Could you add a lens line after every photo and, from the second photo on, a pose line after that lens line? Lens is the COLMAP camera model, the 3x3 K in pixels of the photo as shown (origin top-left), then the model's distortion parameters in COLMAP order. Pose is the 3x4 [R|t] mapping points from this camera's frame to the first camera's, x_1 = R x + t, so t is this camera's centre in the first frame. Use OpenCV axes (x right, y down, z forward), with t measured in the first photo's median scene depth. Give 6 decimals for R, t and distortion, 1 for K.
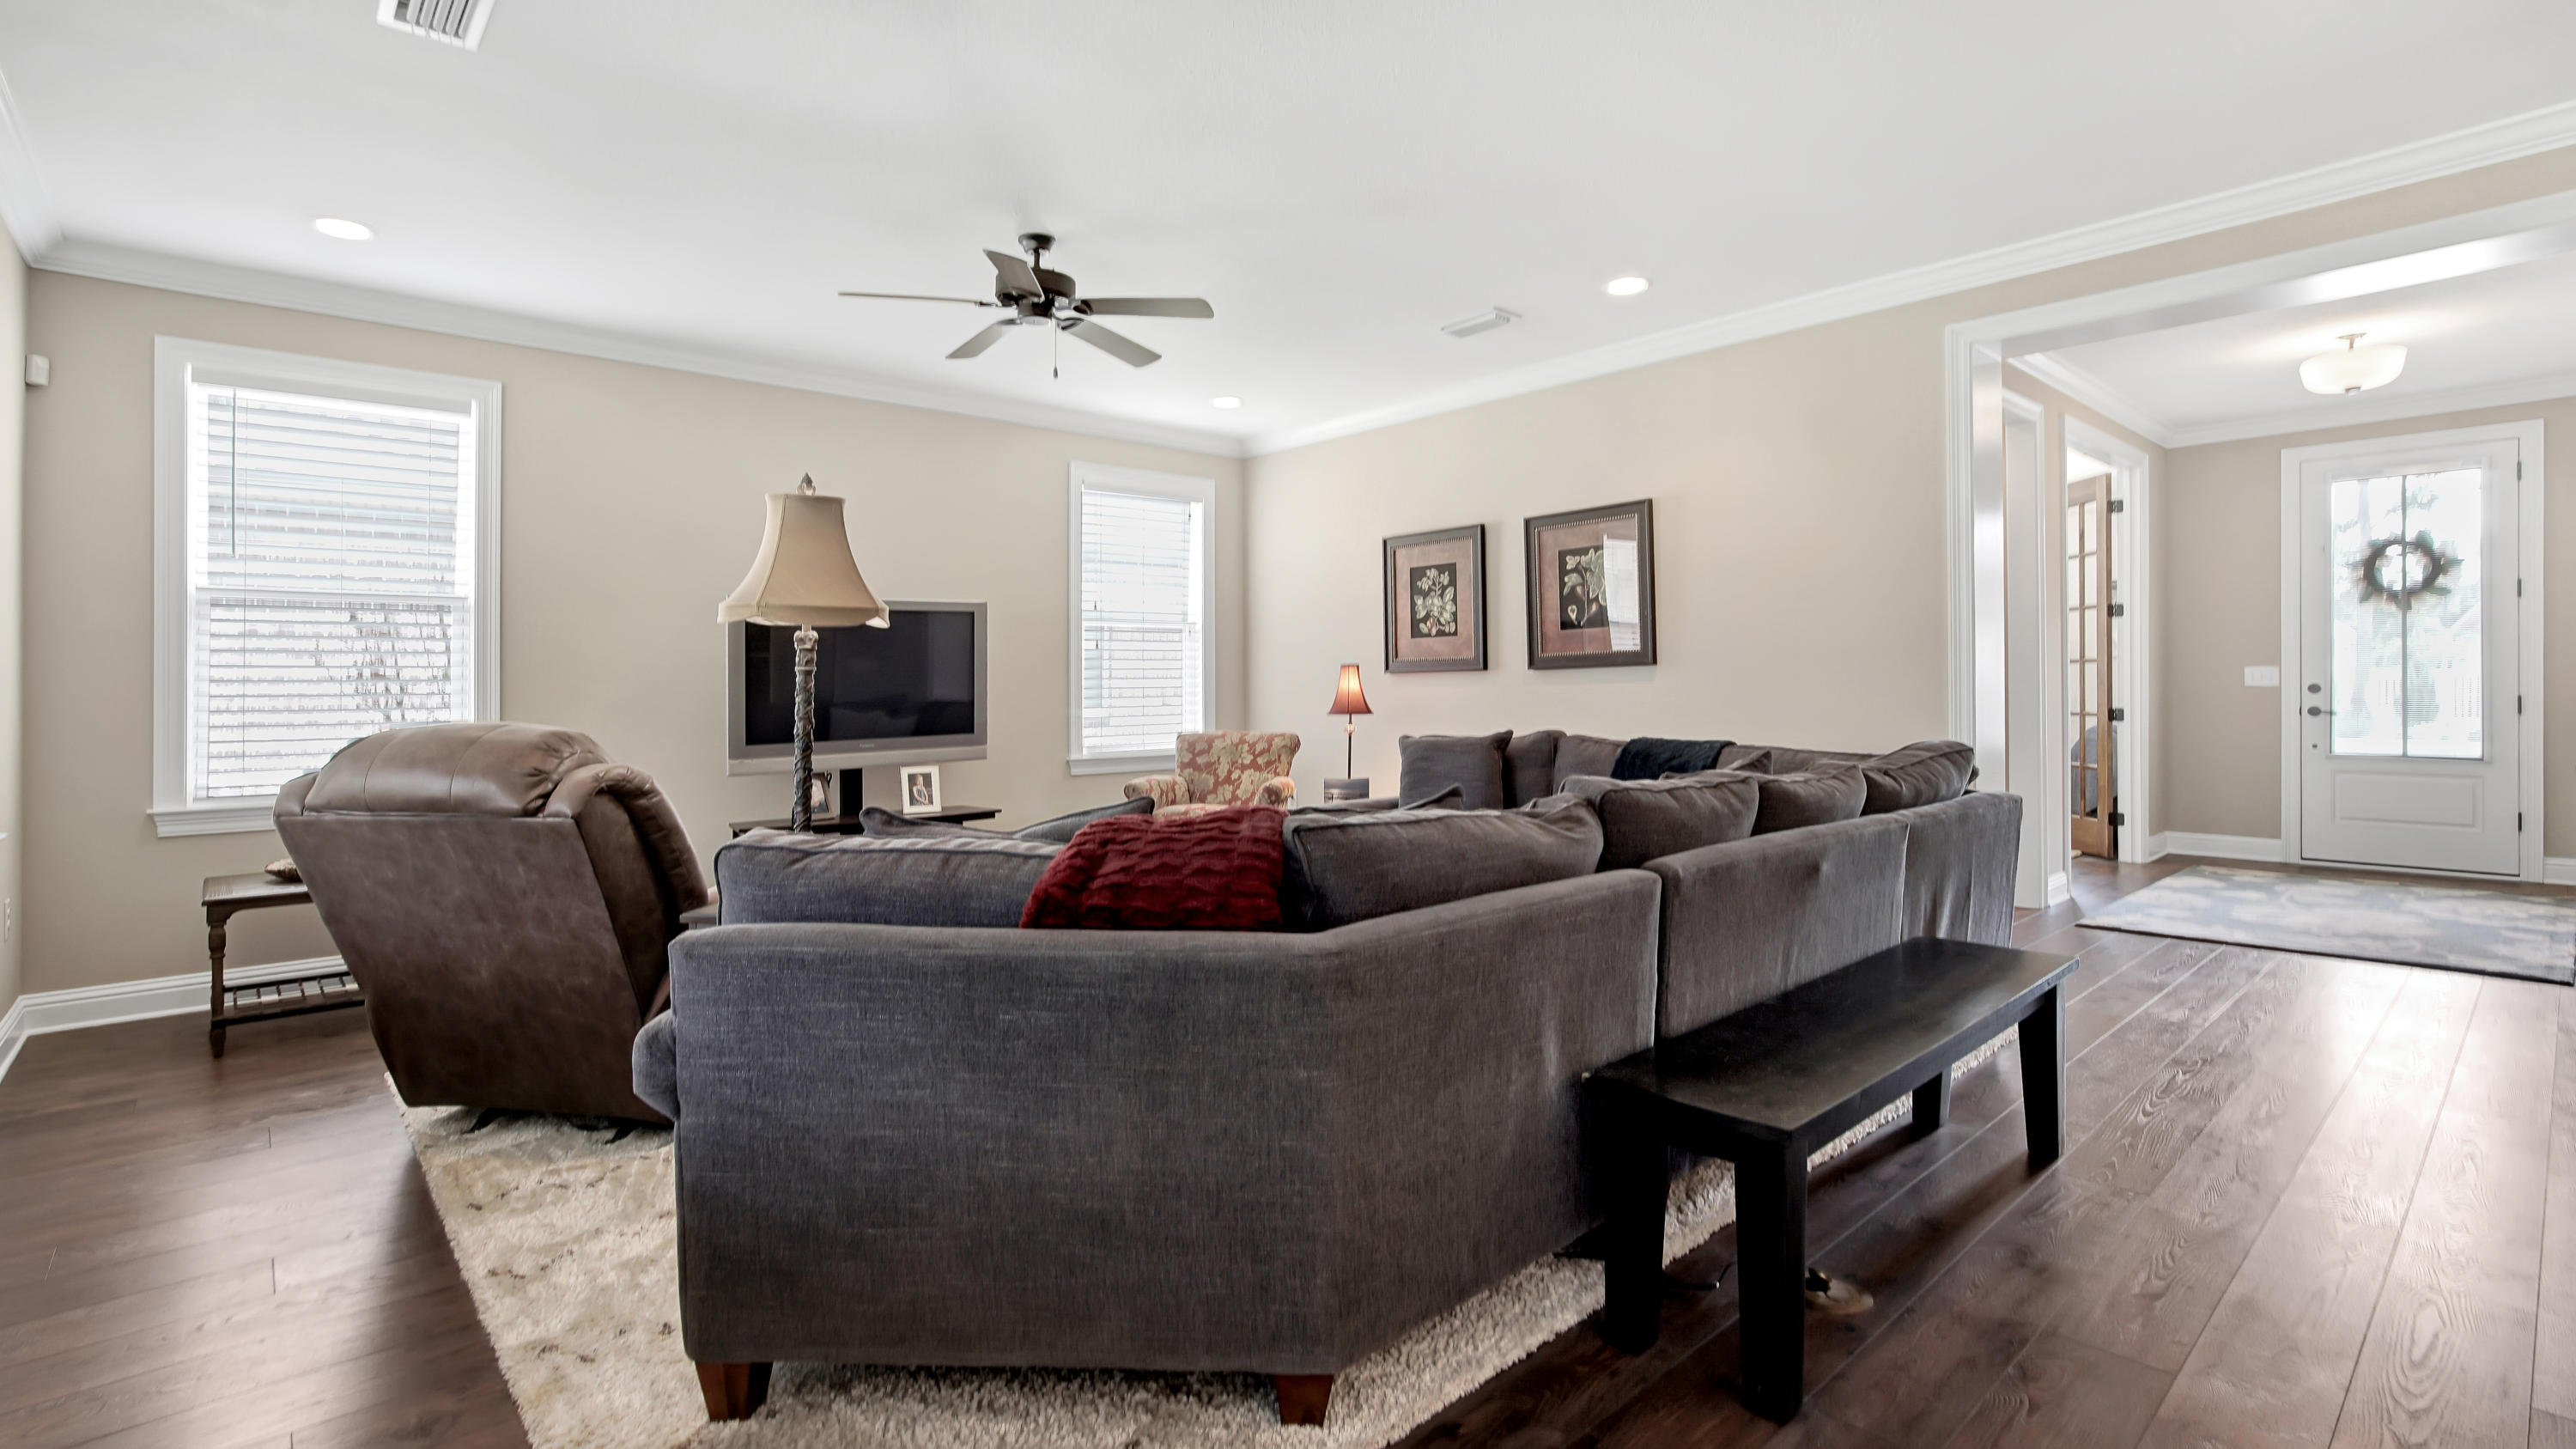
lens RADIAL K [[1207.6, 0, 1260.8], [0, 1207.6, 701.6], [0, 0, 1]] dist [-0.000644, -0.000230]
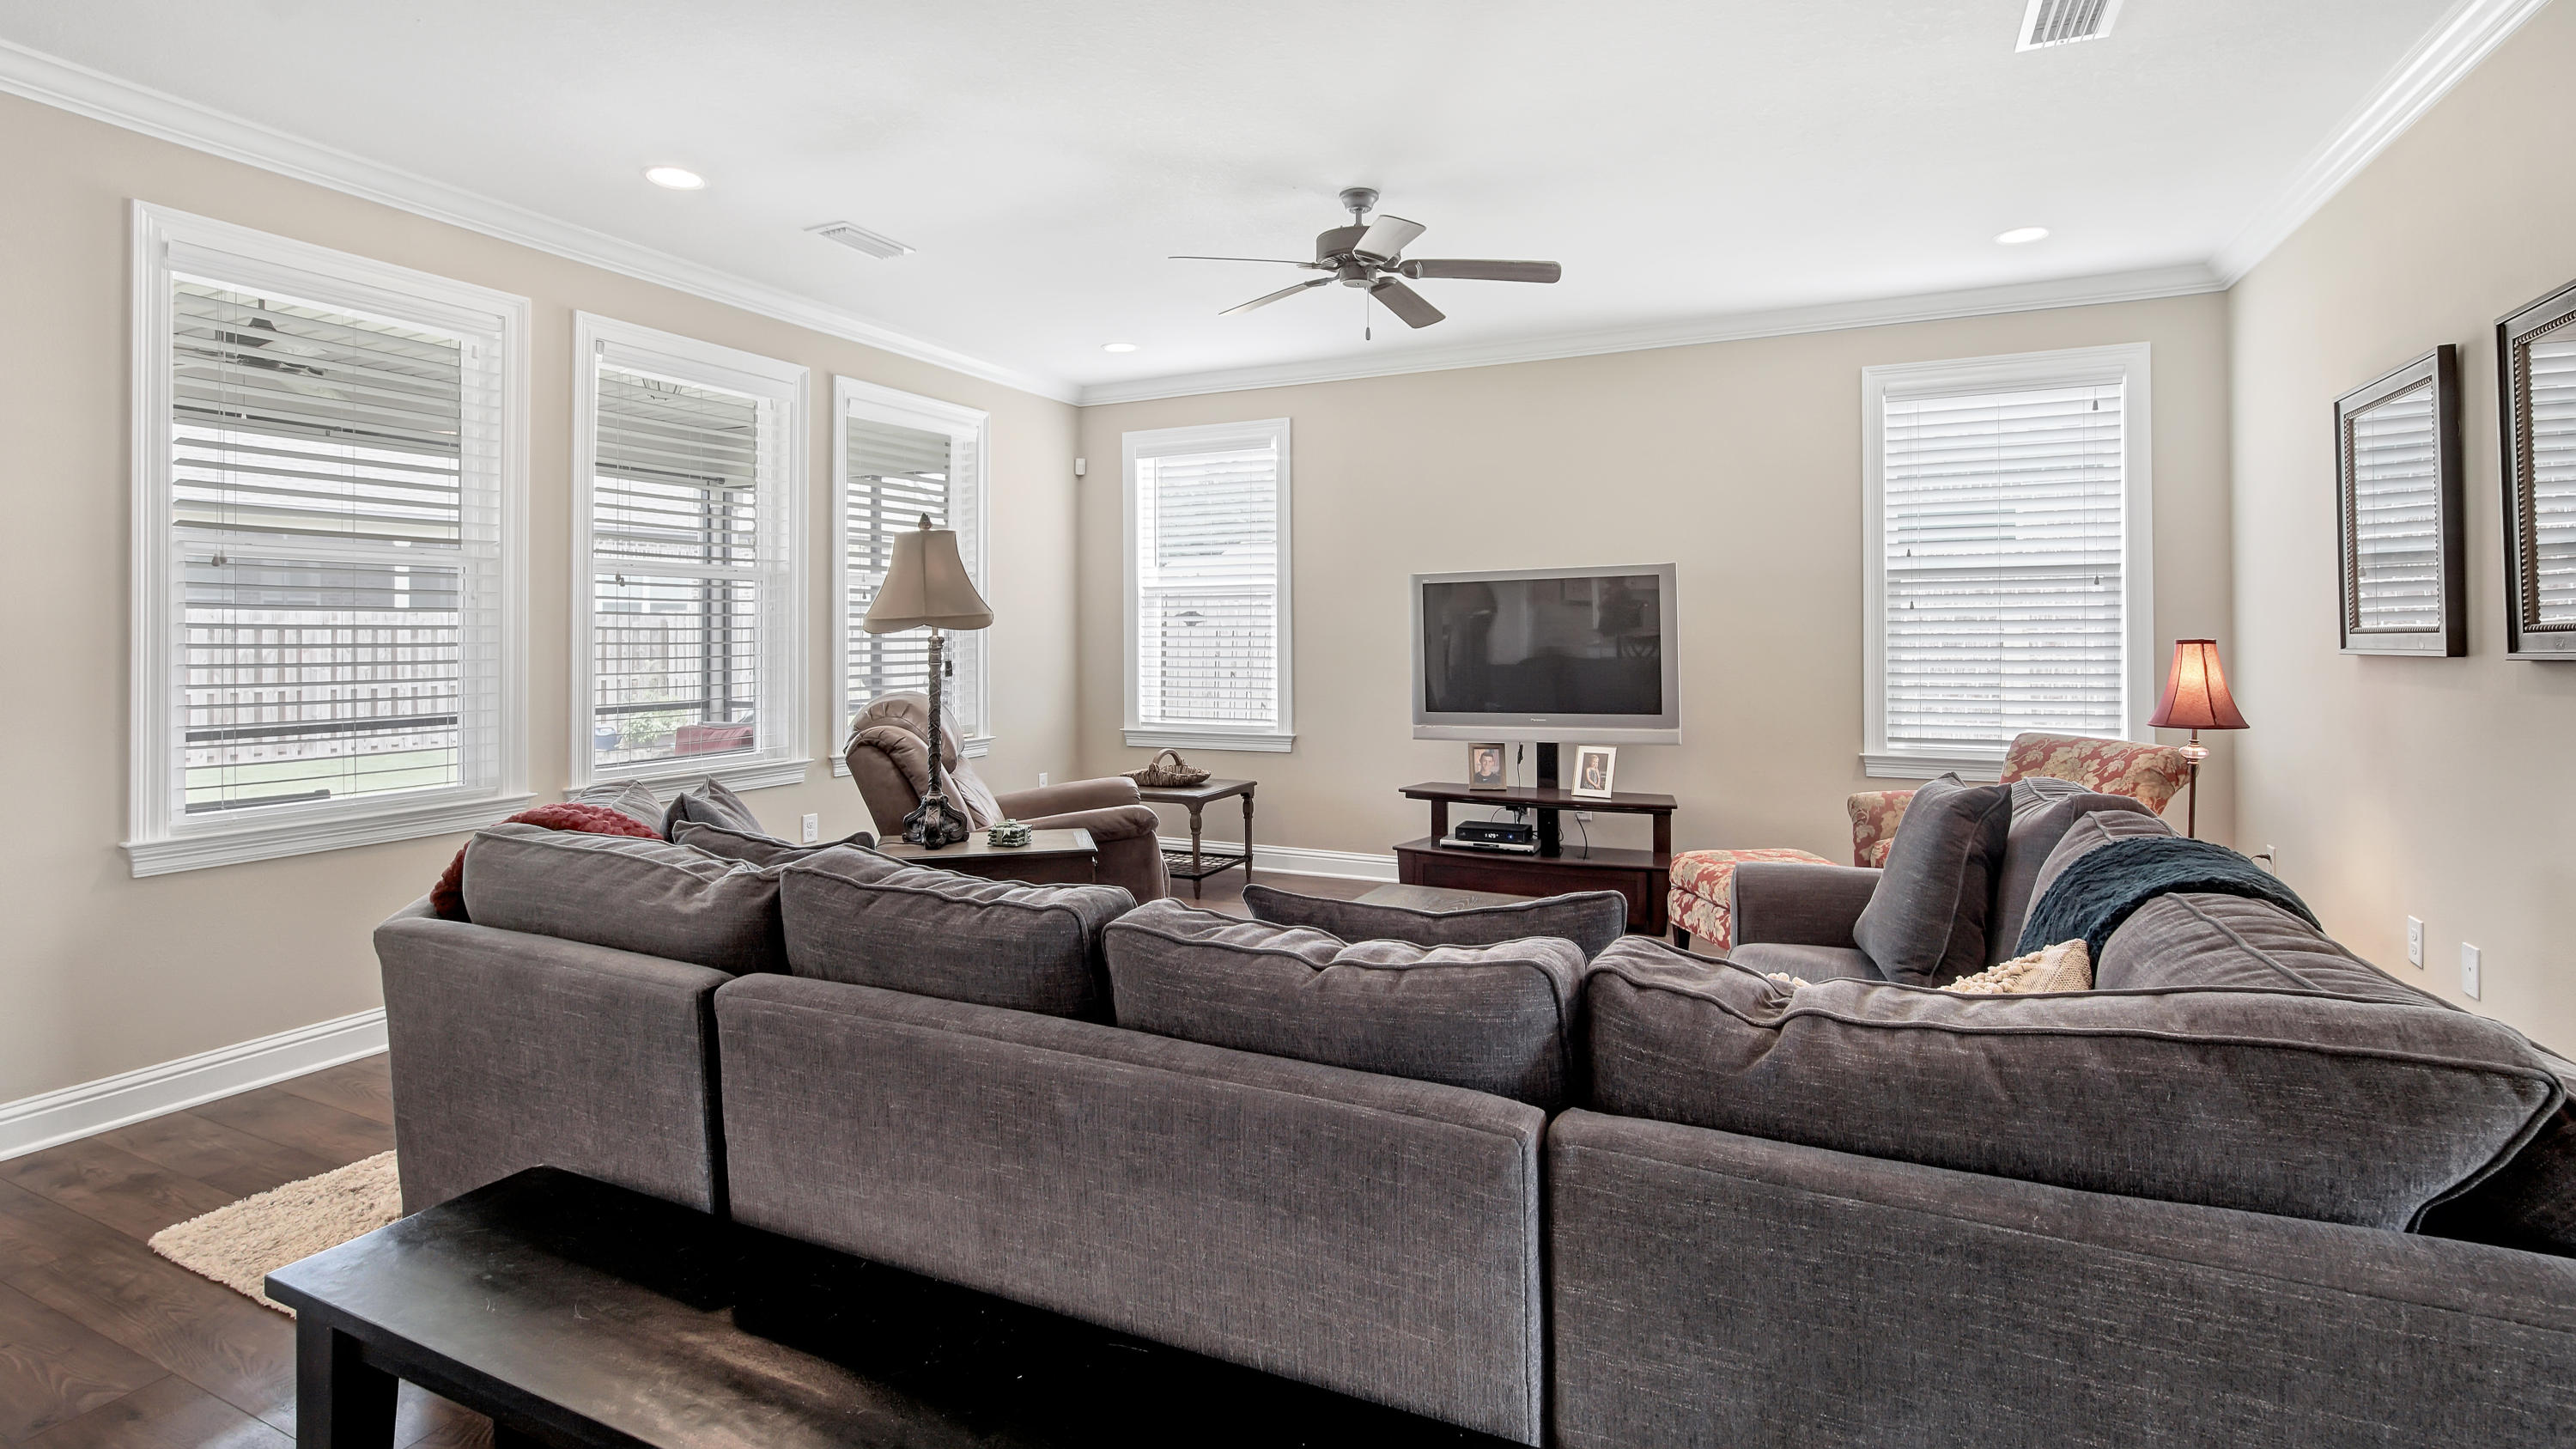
lens RADIAL K [[1207.6, 0, 1260.8], [0, 1207.6, 701.6], [0, 0, 1]] dist [-0.000644, -0.000230]
pose [[0.405476, 0.053750, -0.912524, 0.461991], [-0.008355, 0.998446, 0.055099, -0.030086], [0.914067, -0.014717, 0.405295, 0.387477]]
